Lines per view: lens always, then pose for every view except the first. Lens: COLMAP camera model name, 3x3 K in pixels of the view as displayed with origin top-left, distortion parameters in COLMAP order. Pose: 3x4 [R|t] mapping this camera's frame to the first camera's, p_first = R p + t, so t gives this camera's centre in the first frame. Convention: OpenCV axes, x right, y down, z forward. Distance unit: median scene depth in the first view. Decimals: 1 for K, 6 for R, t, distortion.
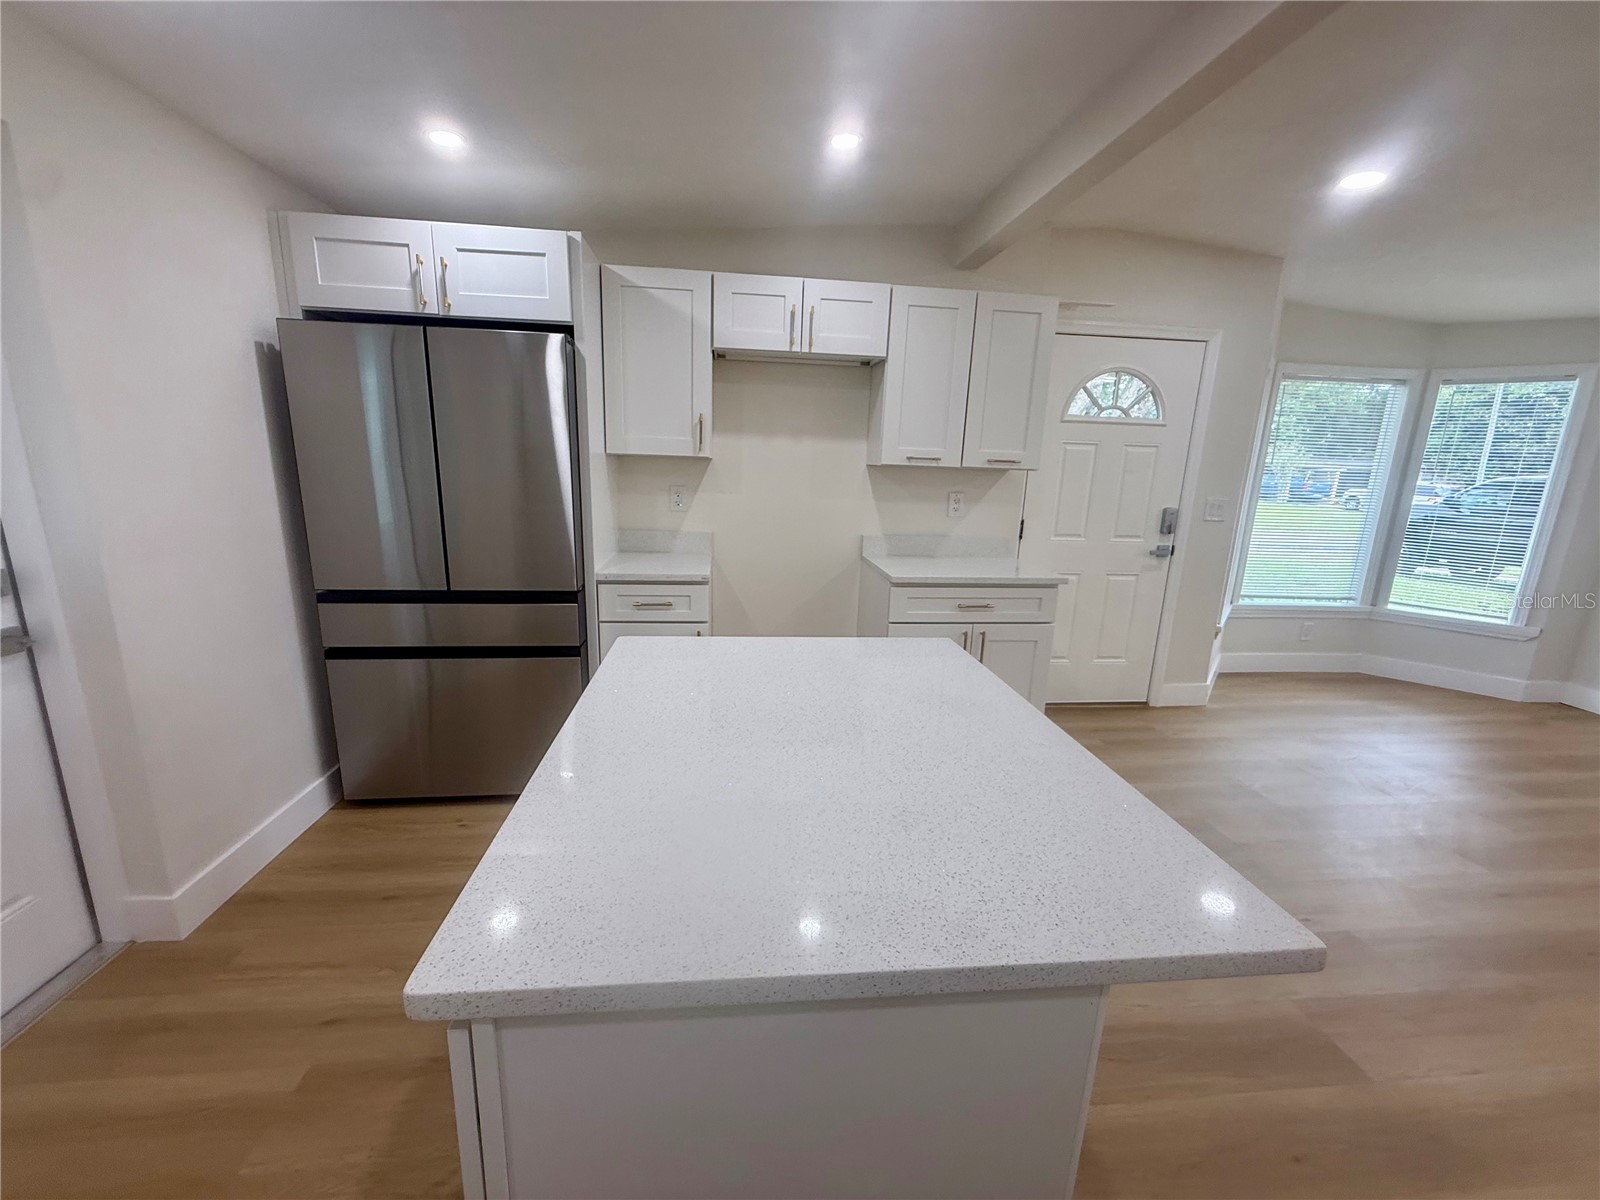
lens RADIAL K [[637.4, 0, 795.1], [0, 637.4, 602.0], [0, 0, 1]] dist [0.000730, 0.000343]
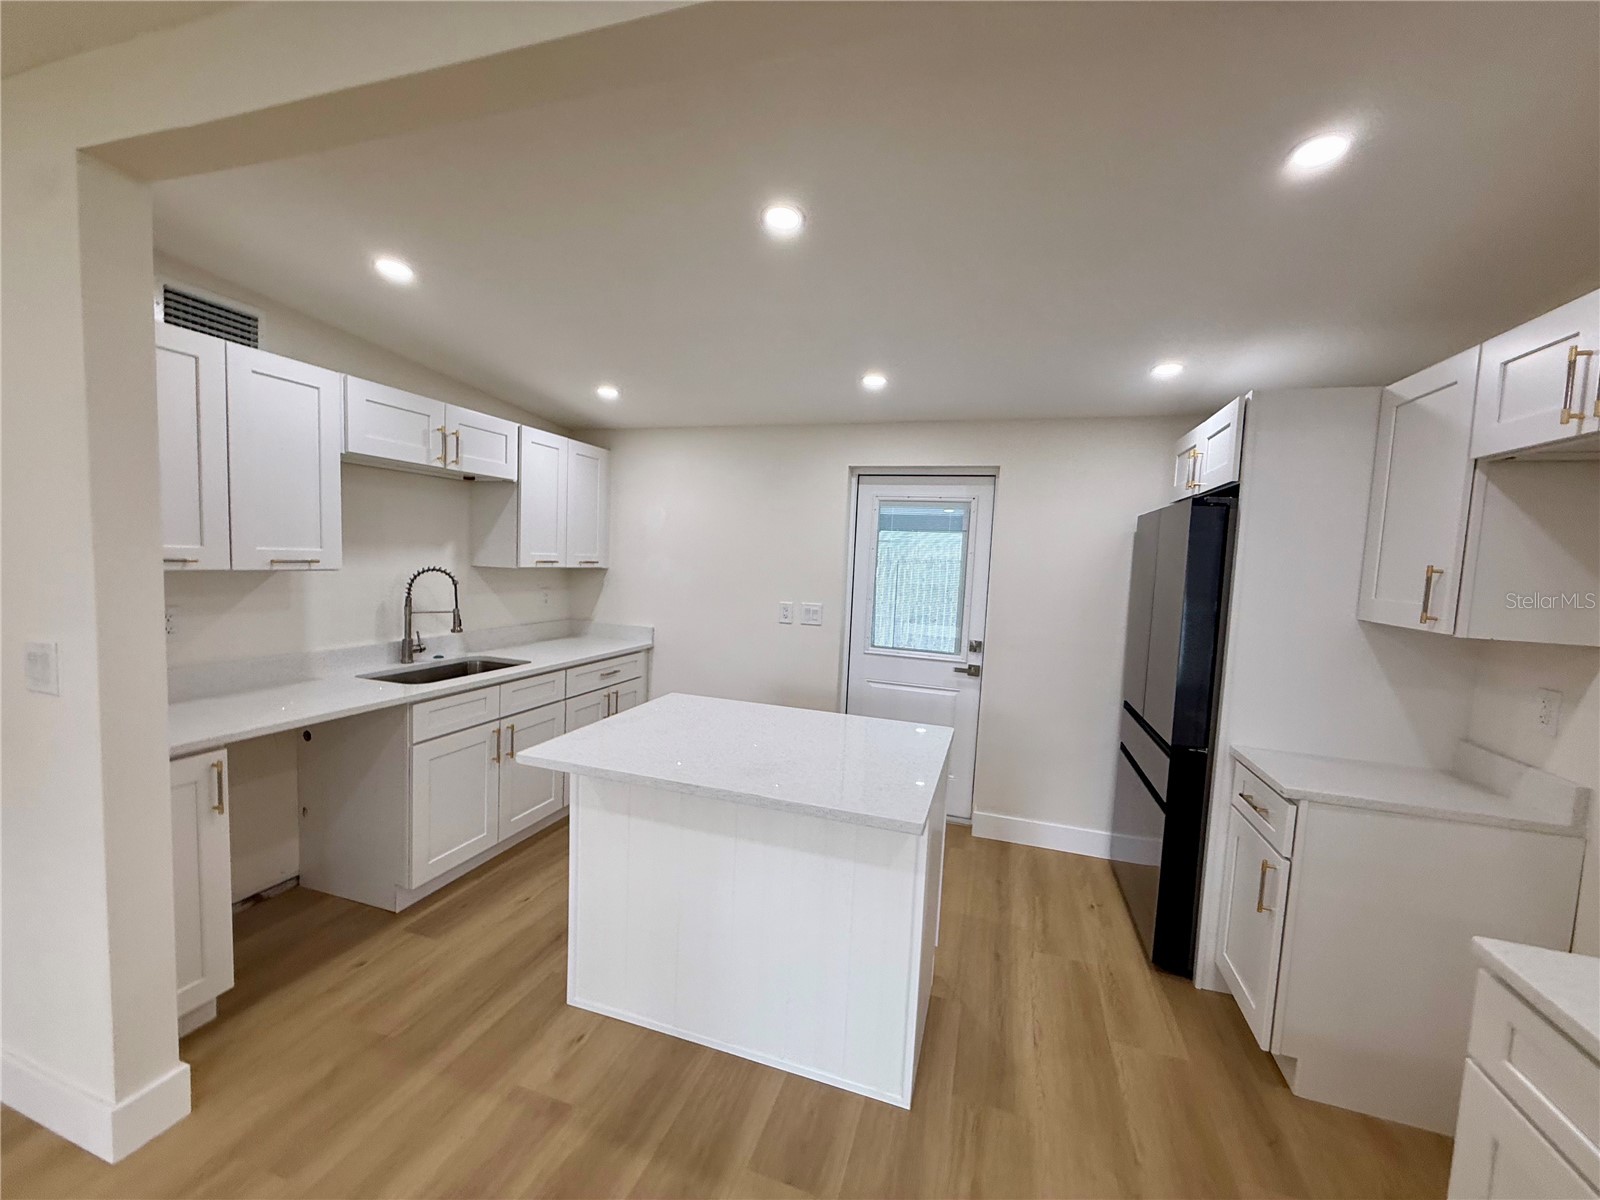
lens RADIAL K [[637.4, 0, 794.5], [0, 637.4, 602.8], [0, 0, 1]] dist [0.000730, 0.000343]
pose [[-0.409502, 0.018942, -0.912113, 0.571182], [-0.253752, 0.957968, 0.133818, -0.155111], [0.876309, 0.286249, -0.387483, 0.590238]]
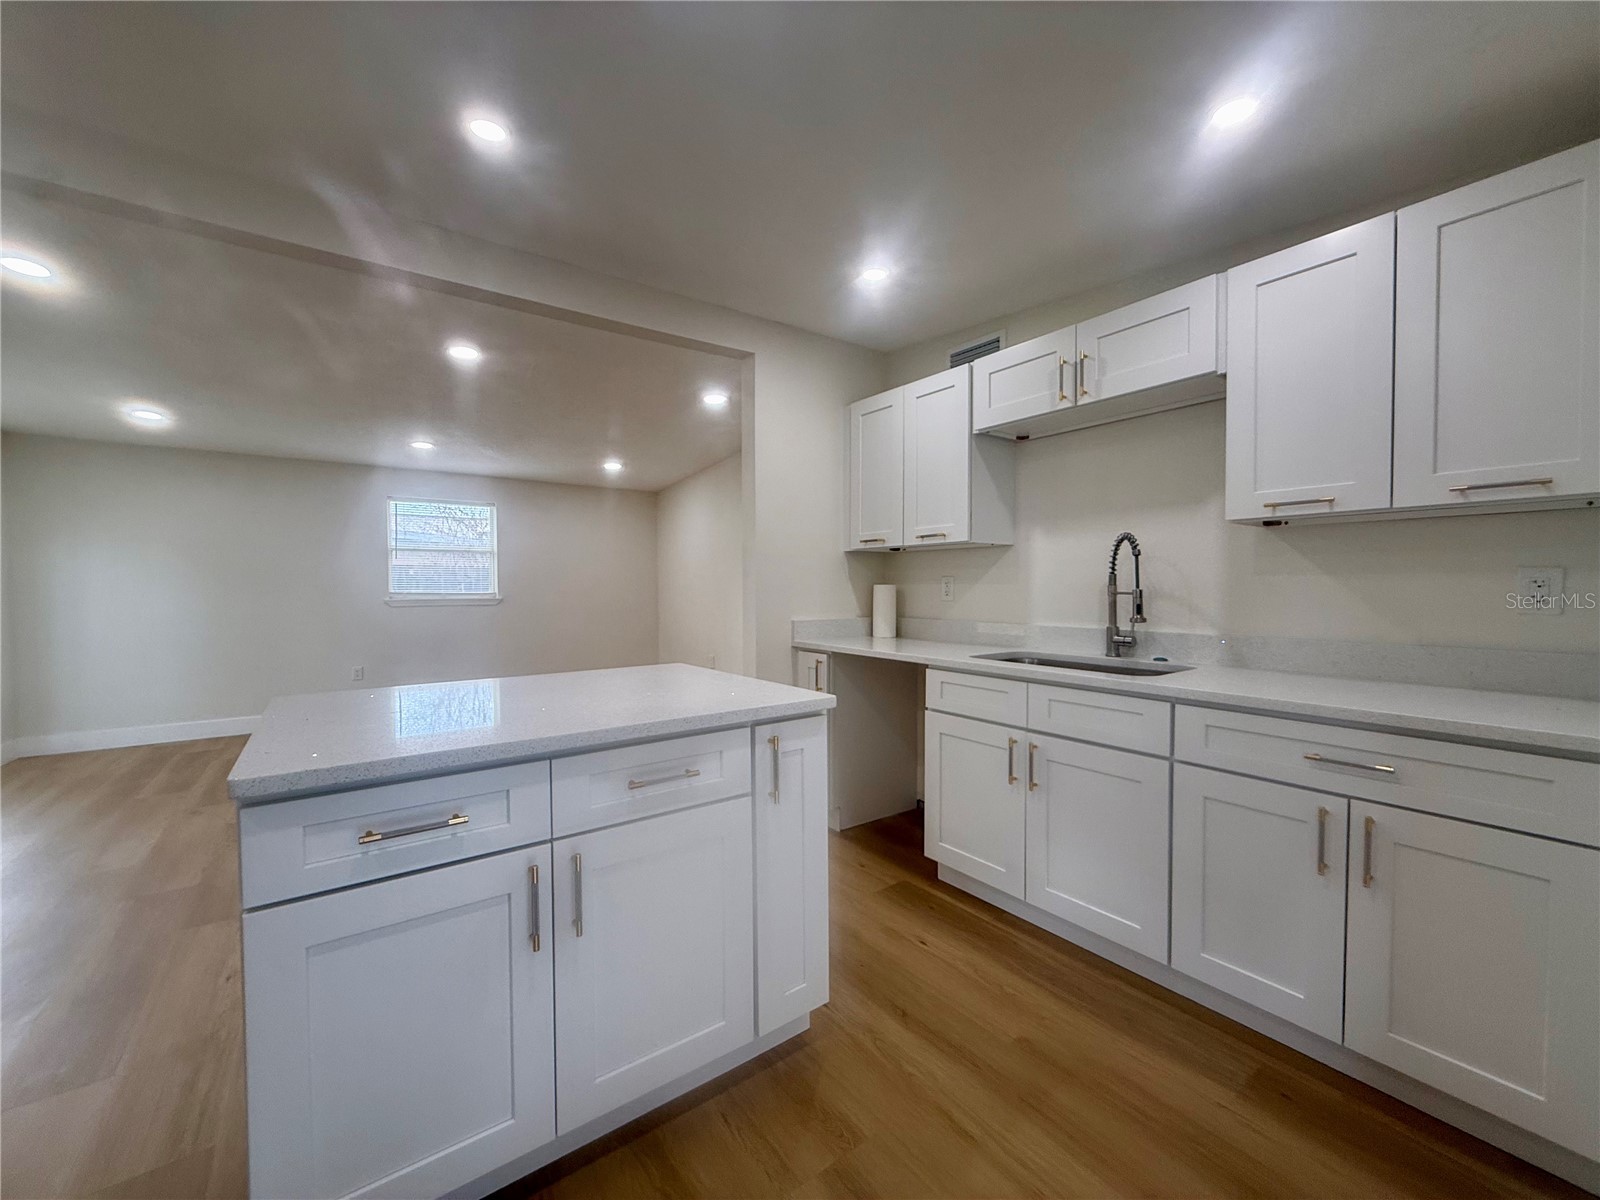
lens RADIAL K [[637.4, 0, 793.8], [0, 637.4, 601.4], [0, 0, 1]] dist [0.000730, 0.000343]
pose [[-0.500882, -0.048935, 0.864131, -0.507502], [0.179030, 0.970950, 0.158757, -0.049617], [-0.846797, 0.234224, -0.477571, 0.414432]]
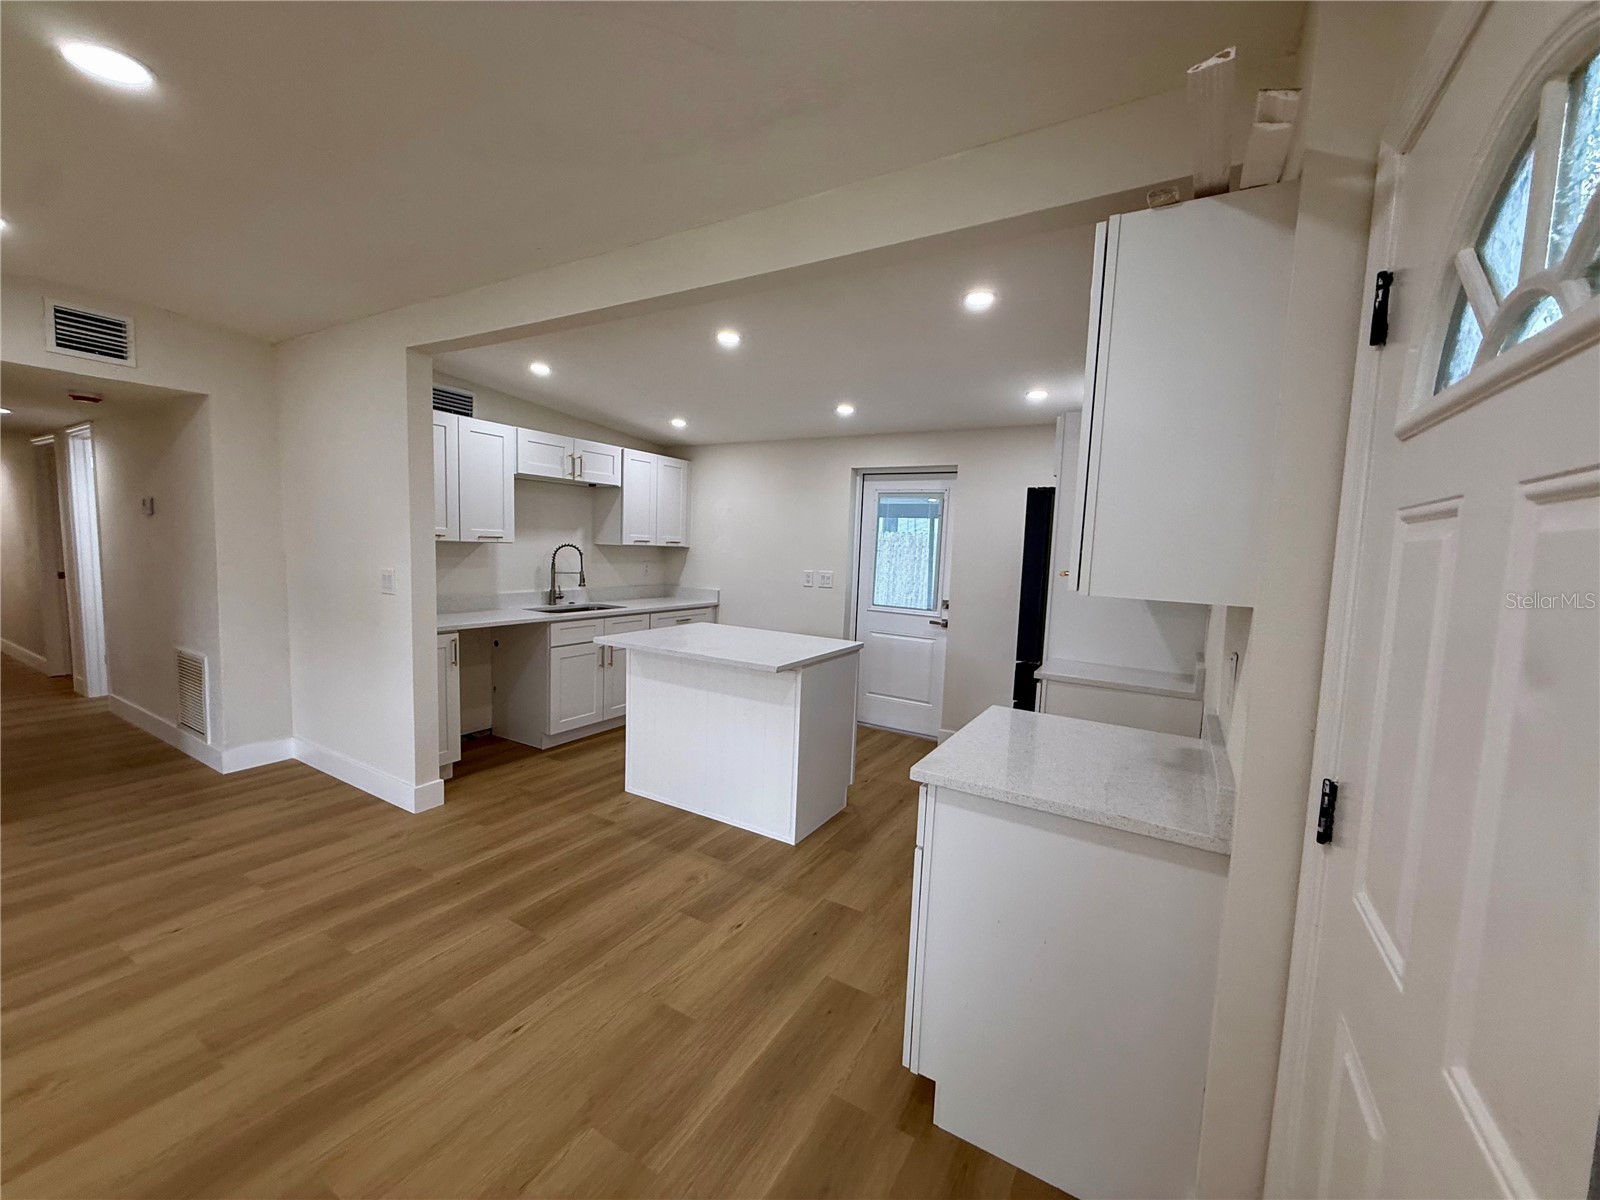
lens RADIAL K [[637.4, 0, 792.7], [0, 637.4, 602.8], [0, 0, 1]] dist [0.000730, 0.000343]
pose [[-0.601984, 0.020993, -0.798232, 0.789592], [-0.228834, 0.953190, 0.197643, -0.222081], [0.765016, 0.301641, -0.569001, 1.010277]]
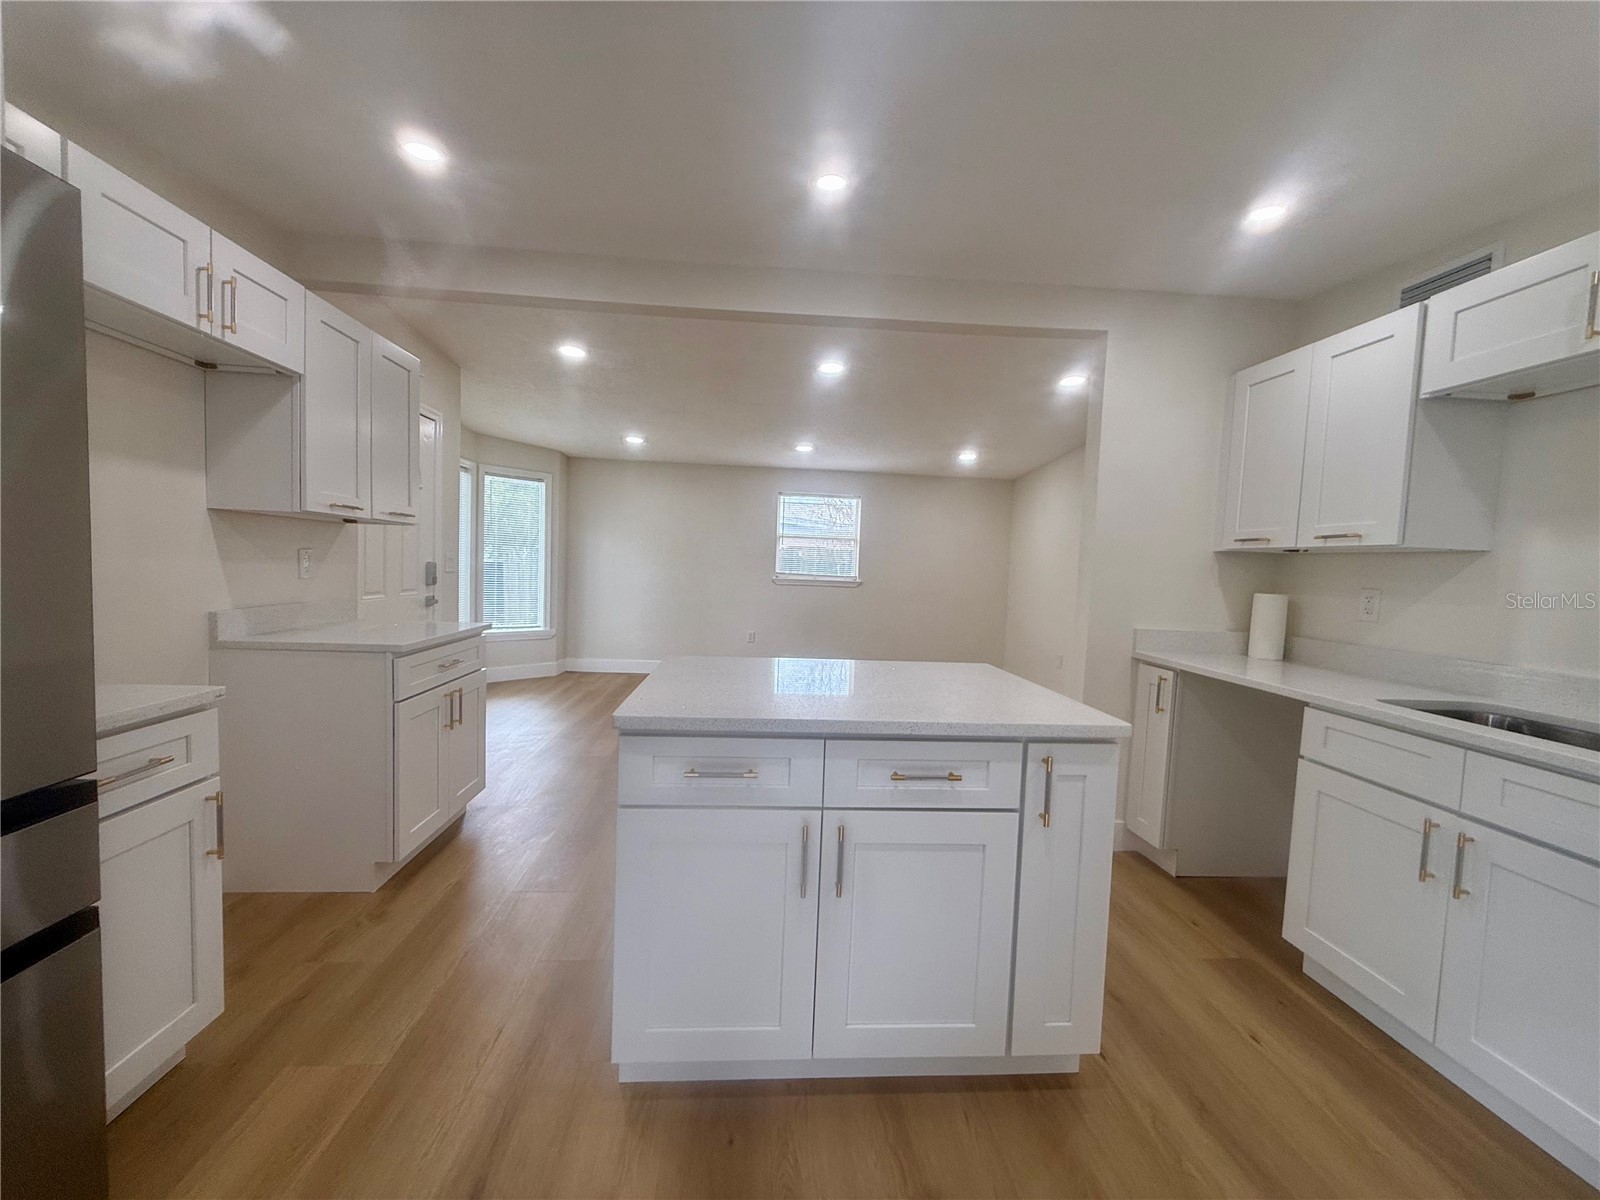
lens RADIAL K [[637.4, 0, 794.9], [0, 637.4, 602.6], [0, 0, 1]] dist [0.000730, 0.000343]
pose [[0.035868, -0.089024, 0.995383, -0.541148], [0.183220, 0.979727, 0.081021, -0.056007], [-0.982417, 0.179468, 0.051452, 0.359877]]
